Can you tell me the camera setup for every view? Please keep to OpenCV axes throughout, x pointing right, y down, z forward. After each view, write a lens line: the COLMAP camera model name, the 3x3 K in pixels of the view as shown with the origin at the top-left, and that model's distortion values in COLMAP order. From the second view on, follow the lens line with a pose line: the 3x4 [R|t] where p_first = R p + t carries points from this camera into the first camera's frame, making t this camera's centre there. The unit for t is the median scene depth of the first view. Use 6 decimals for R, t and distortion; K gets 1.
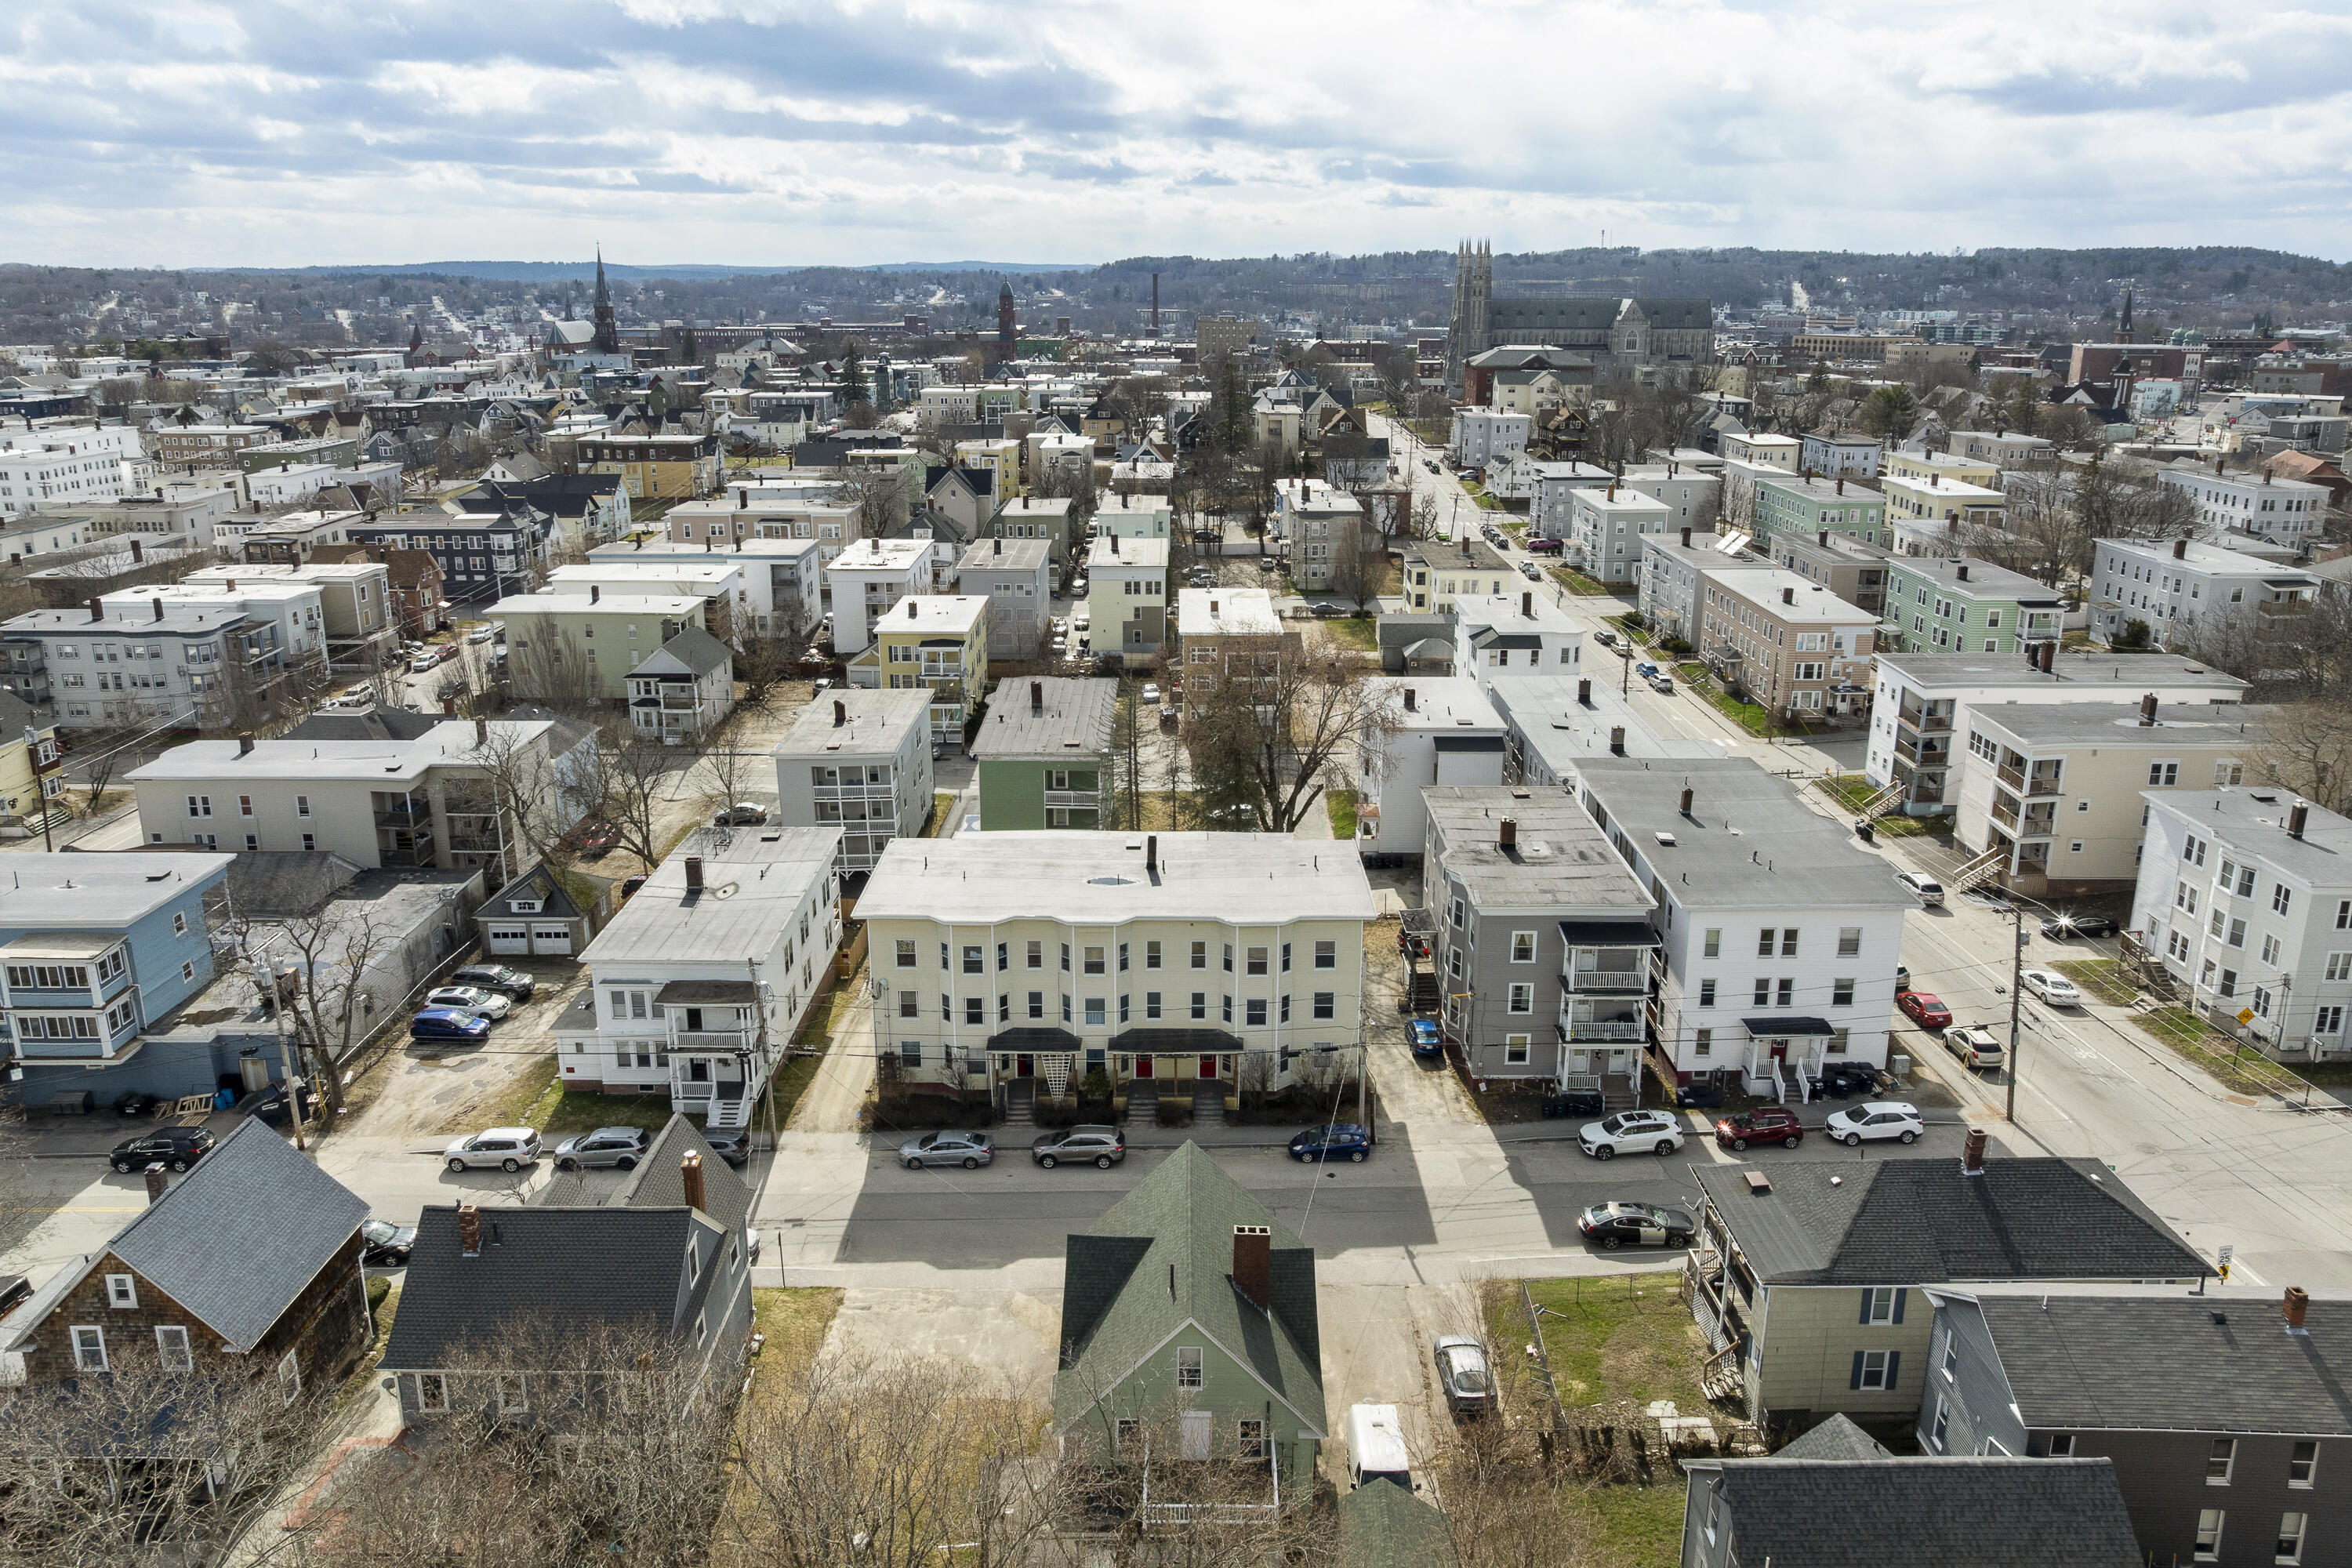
lens RADIAL K [[1599.3, 0, 1176.0], [0, 1599.3, 784.0], [0, 0, 1]] dist [0.003972, -0.000511]
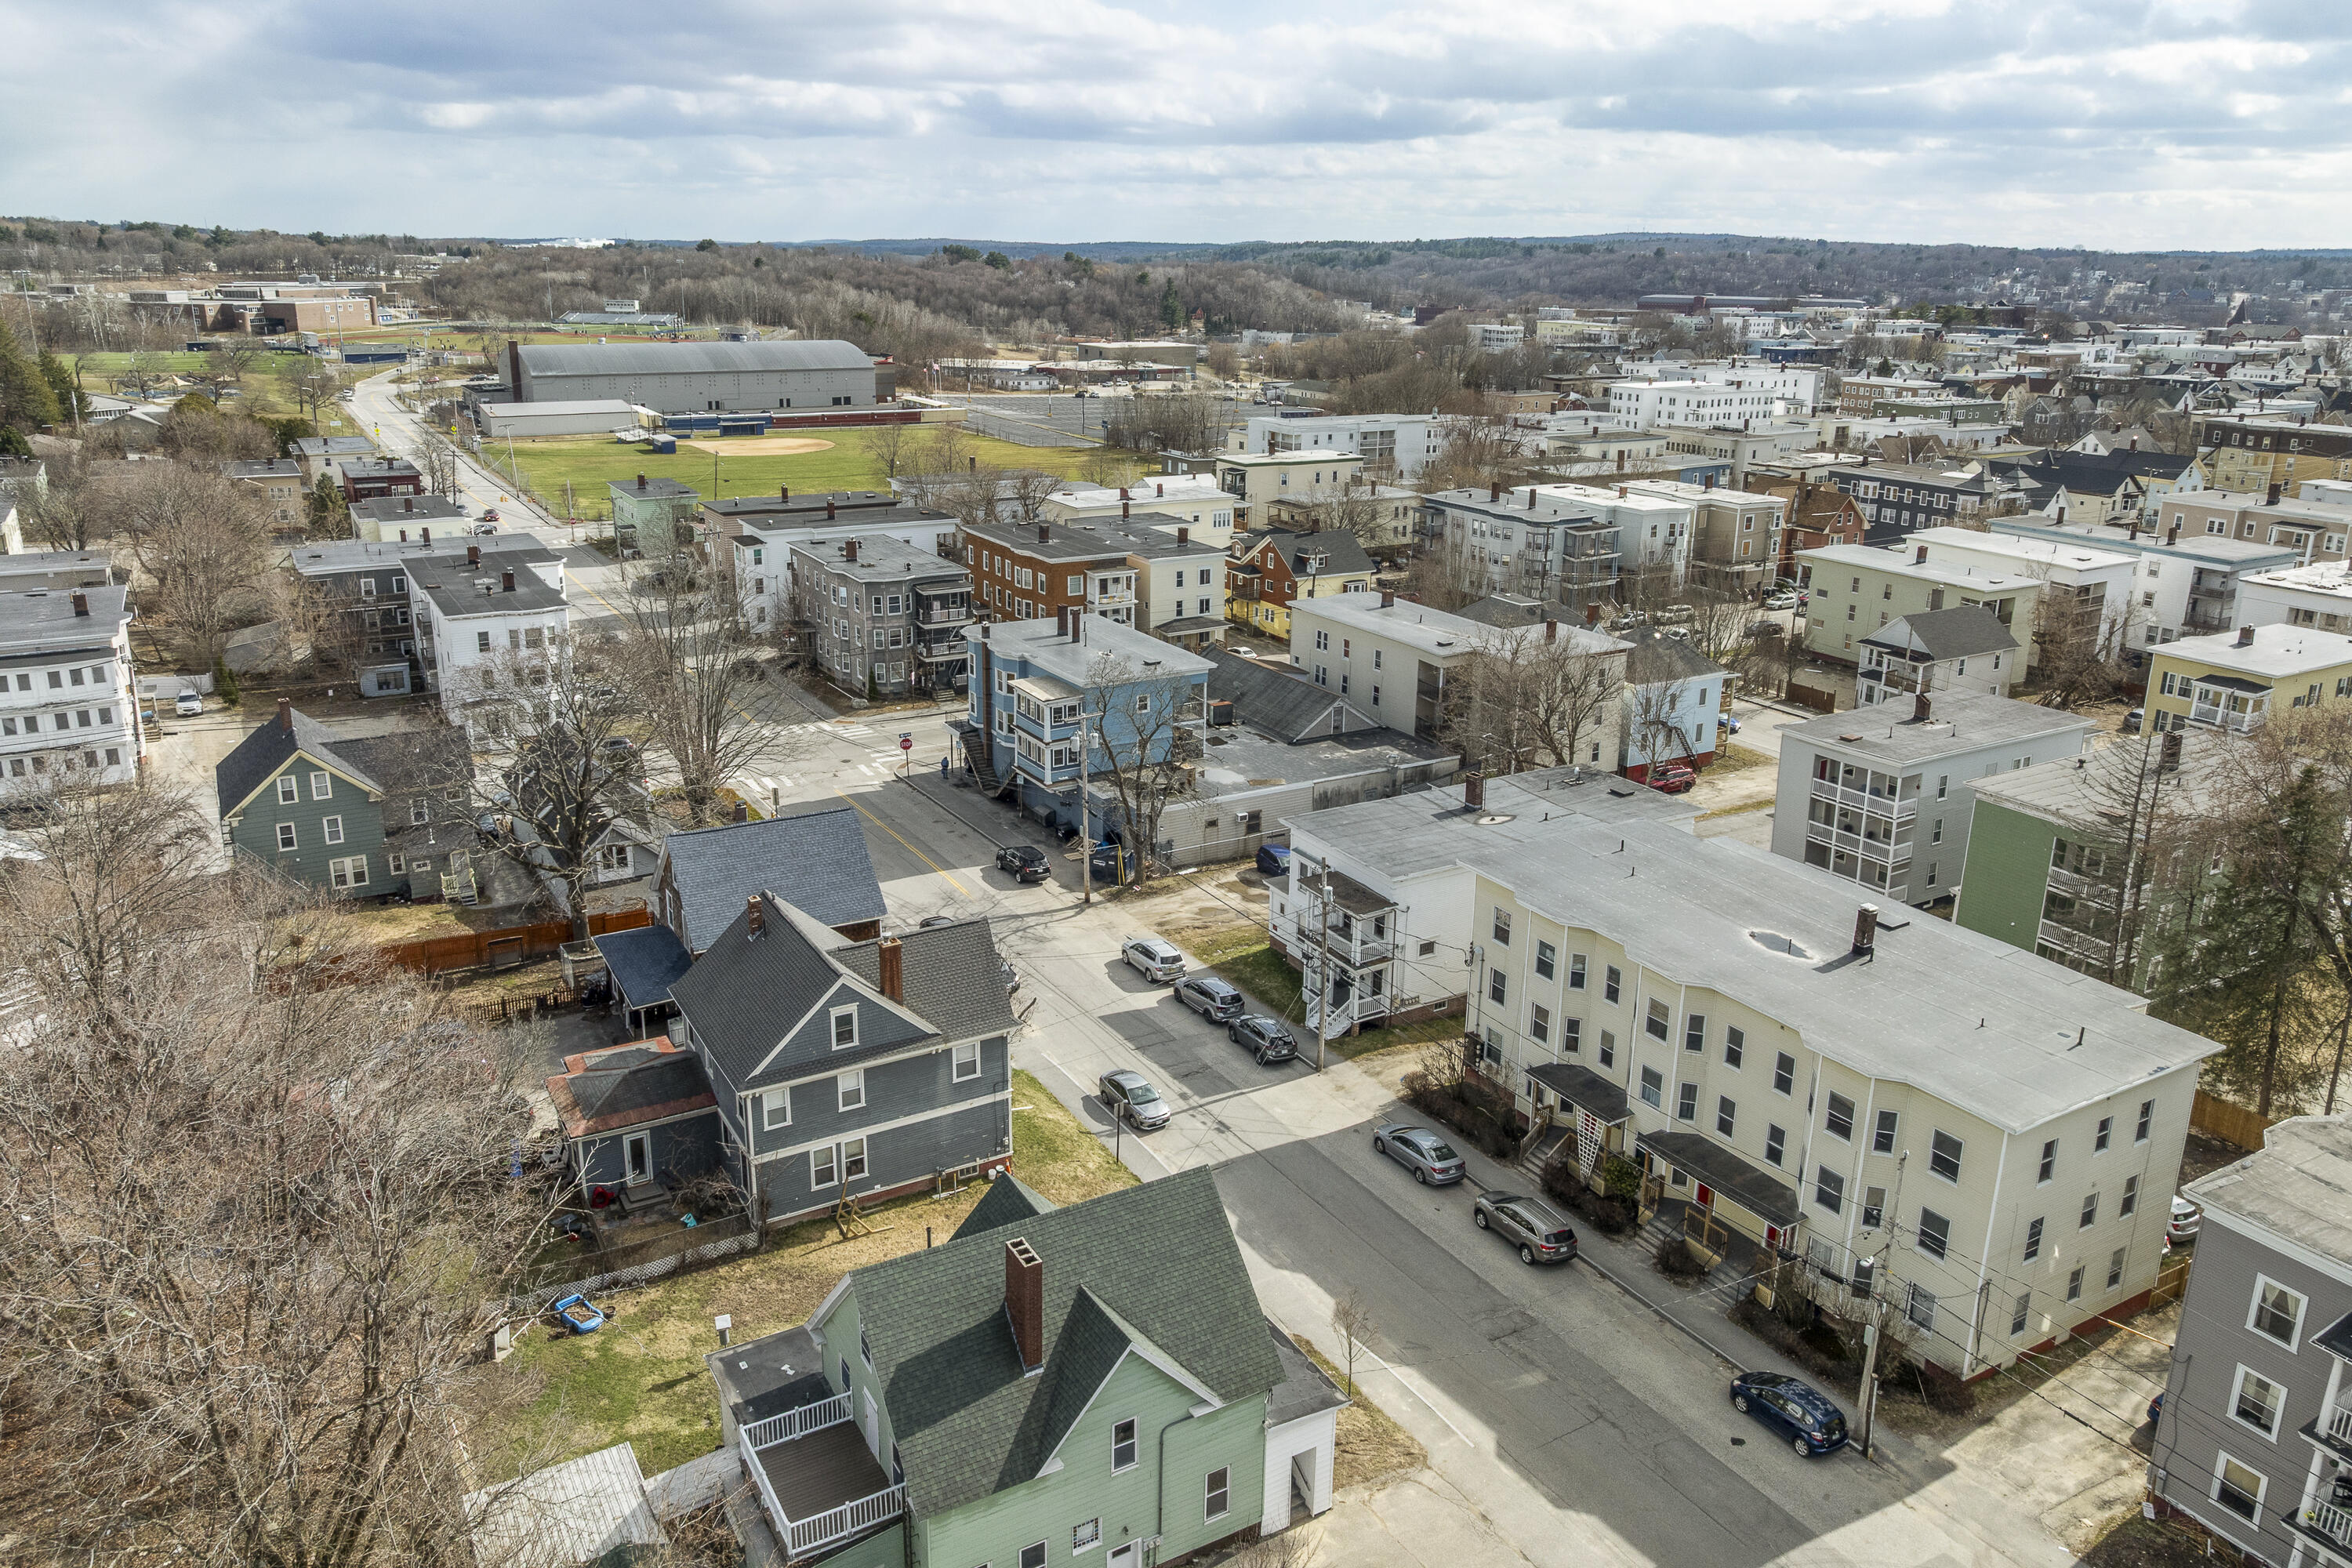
lens RADIAL K [[1658.2, 0, 1172.5], [0, 1658.2, 708.4], [0, 0, 1]] dist [-0.006816, 0.002111]
pose [[0.507383, 0.236181, -0.828723, 0.434300], [-0.270474, 0.956755, 0.107072, -0.049771], [0.818173, 0.169821, 0.549321, 0.356270]]
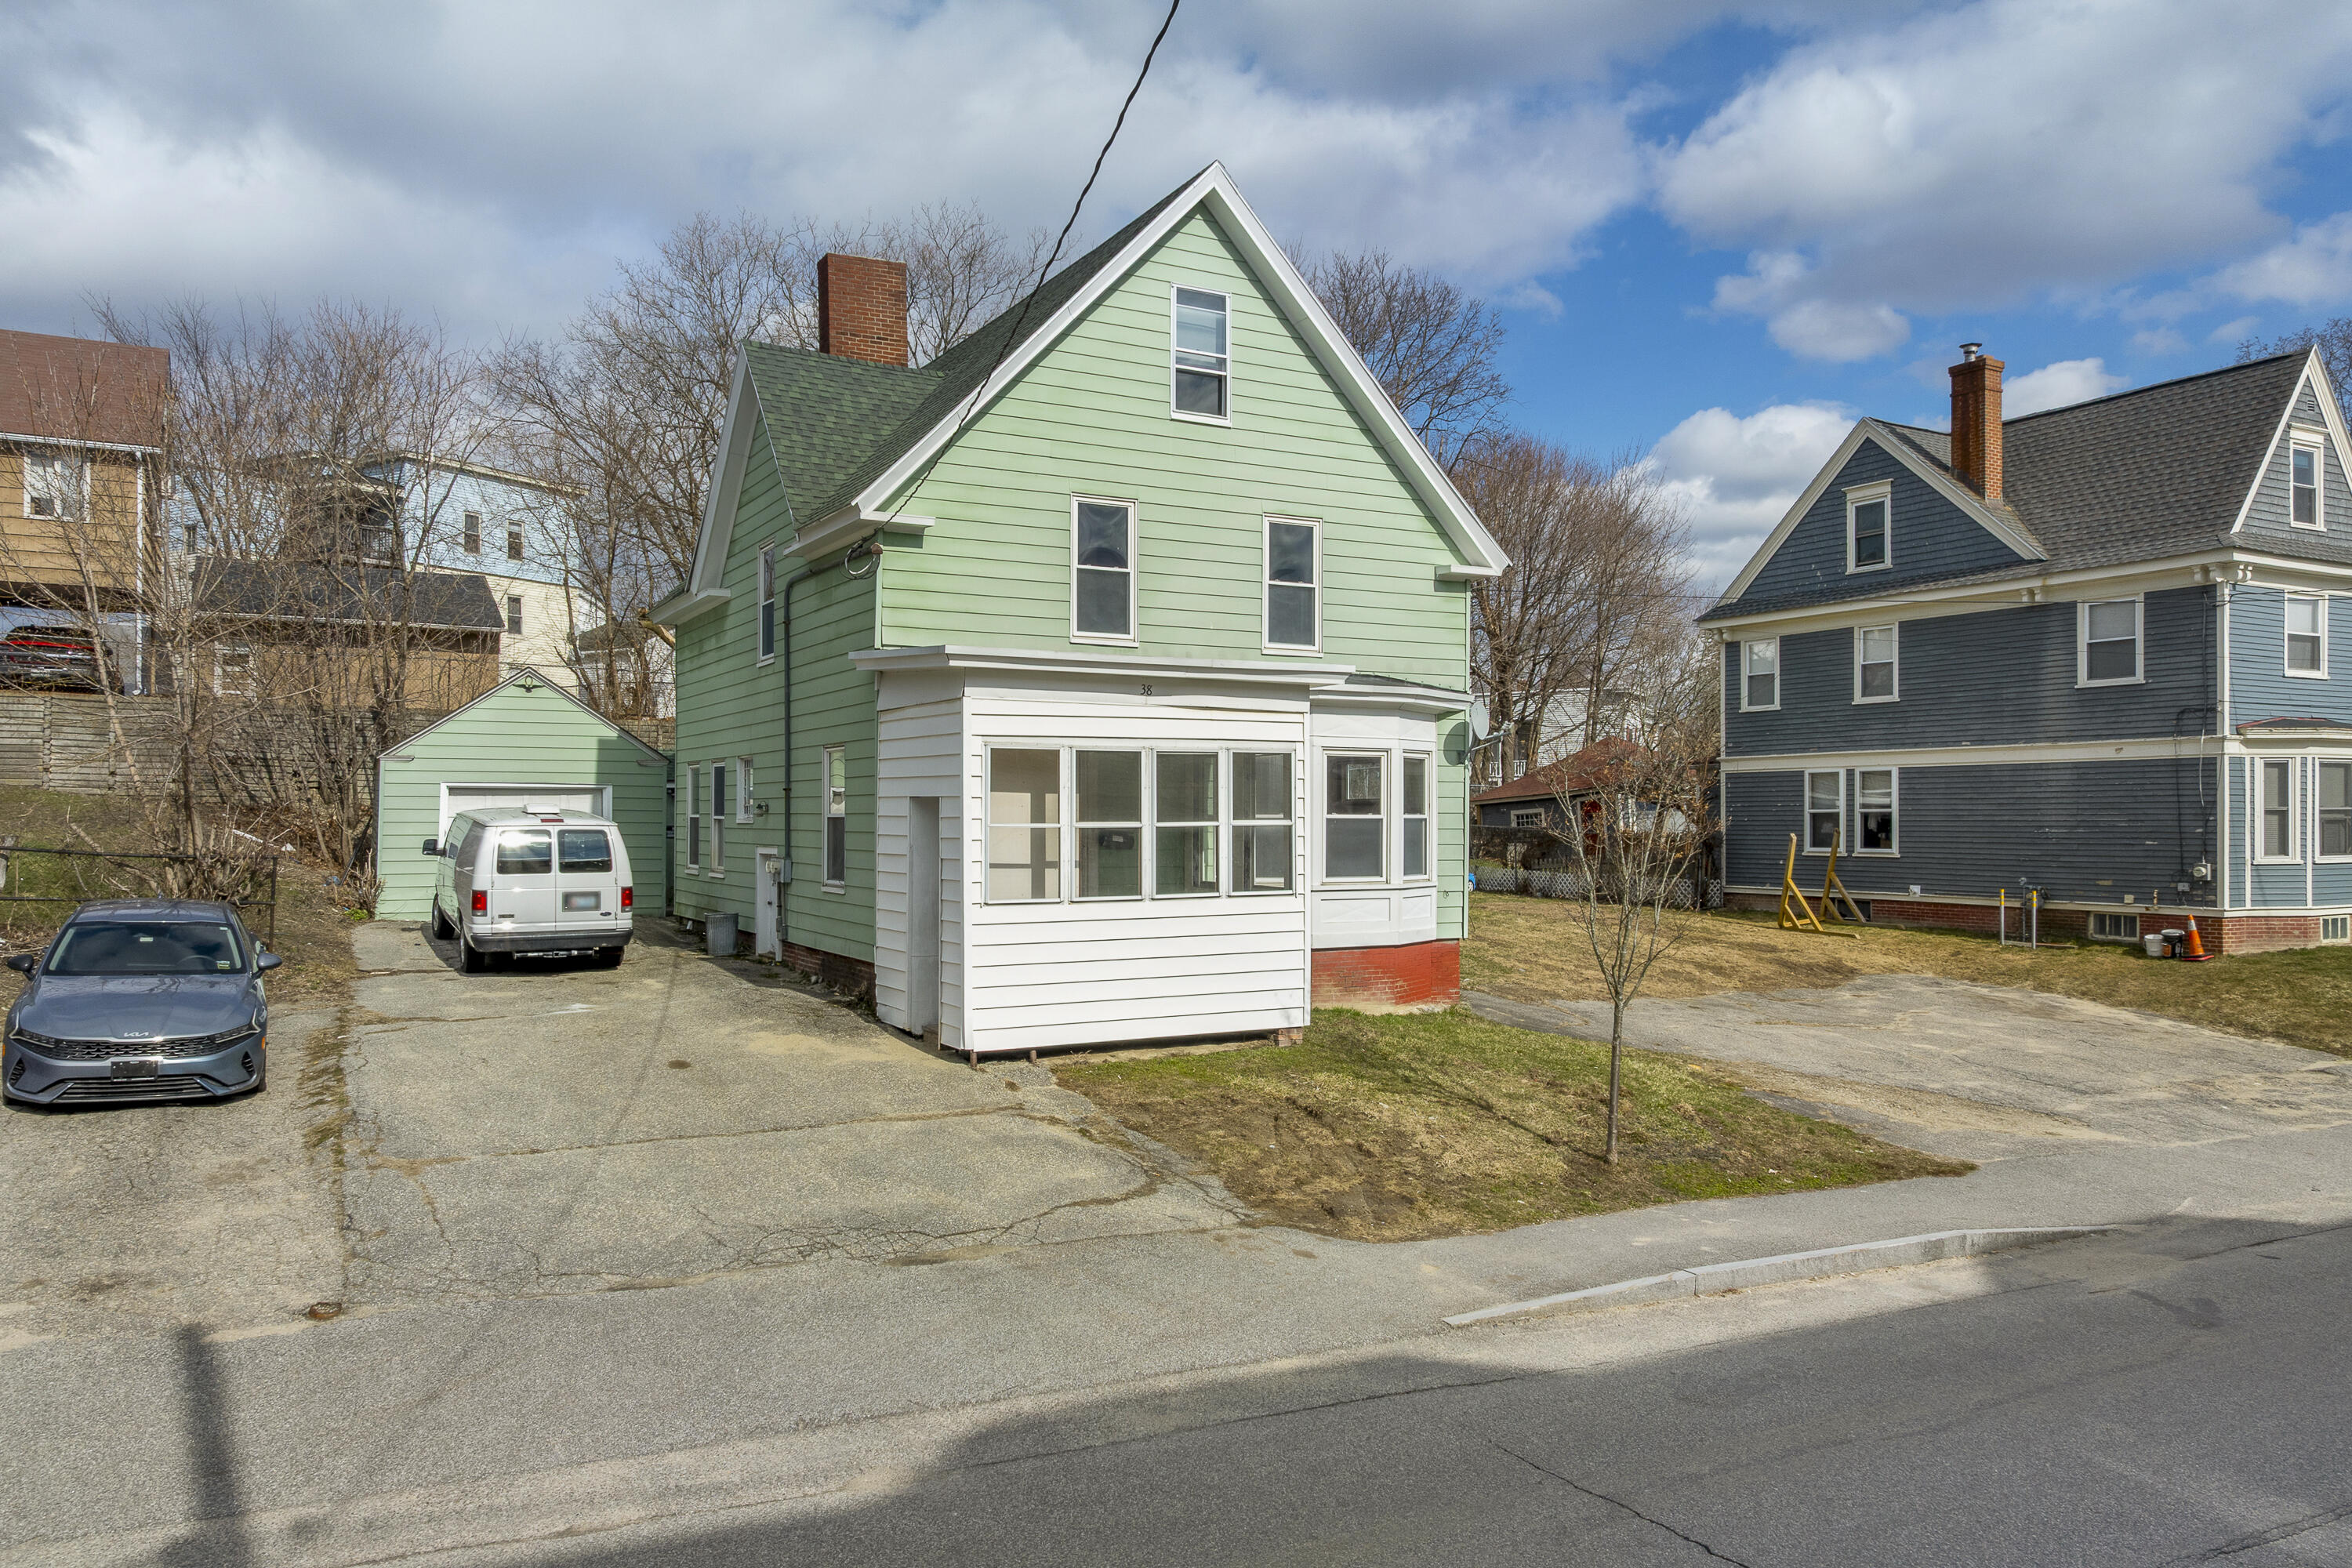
lens RADIAL K [[1648.4, 0, 1164.7], [0, 1648.4, 785.9], [0, 0, 1]] dist [-0.002765, -0.000929]
pose [[-0.878288, -0.013510, -0.477940, 0.120294], [-0.147654, 0.958406, 0.244245, 0.185756], [0.454761, 0.285087, -0.843752, 0.920344]]
